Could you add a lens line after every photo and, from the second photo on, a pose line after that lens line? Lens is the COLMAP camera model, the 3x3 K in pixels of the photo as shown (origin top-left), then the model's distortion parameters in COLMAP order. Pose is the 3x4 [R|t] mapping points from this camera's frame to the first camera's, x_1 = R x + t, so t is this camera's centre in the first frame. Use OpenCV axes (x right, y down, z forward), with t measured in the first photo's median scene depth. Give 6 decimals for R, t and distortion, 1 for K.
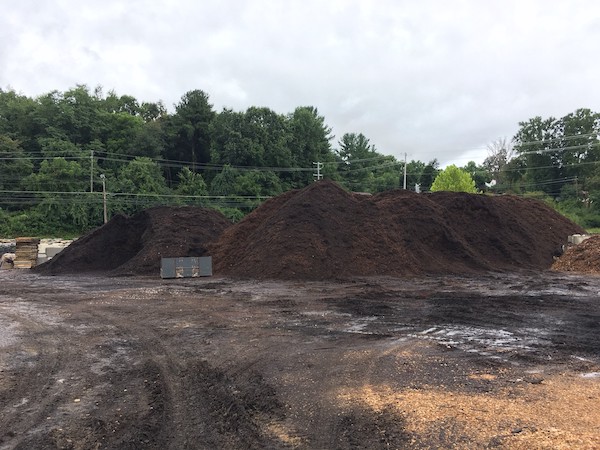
lens RADIAL K [[526.0, 0, 300.8], [0, 526.0, 213.1], [0, 0, 1]] dist [0.099442, -0.161842]
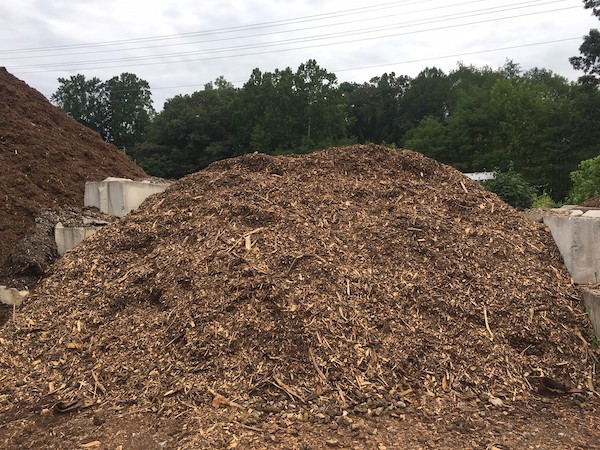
lens RADIAL K [[526.0, 0, 300.8], [0, 526.0, 213.1], [0, 0, 1]] dist [0.099442, -0.161842]
pose [[0.700414, -0.040577, 0.712583, 0.095678], [0.010752, 0.998869, 0.046311, 0.011108], [-0.713656, -0.024775, 0.700058, 0.183748]]
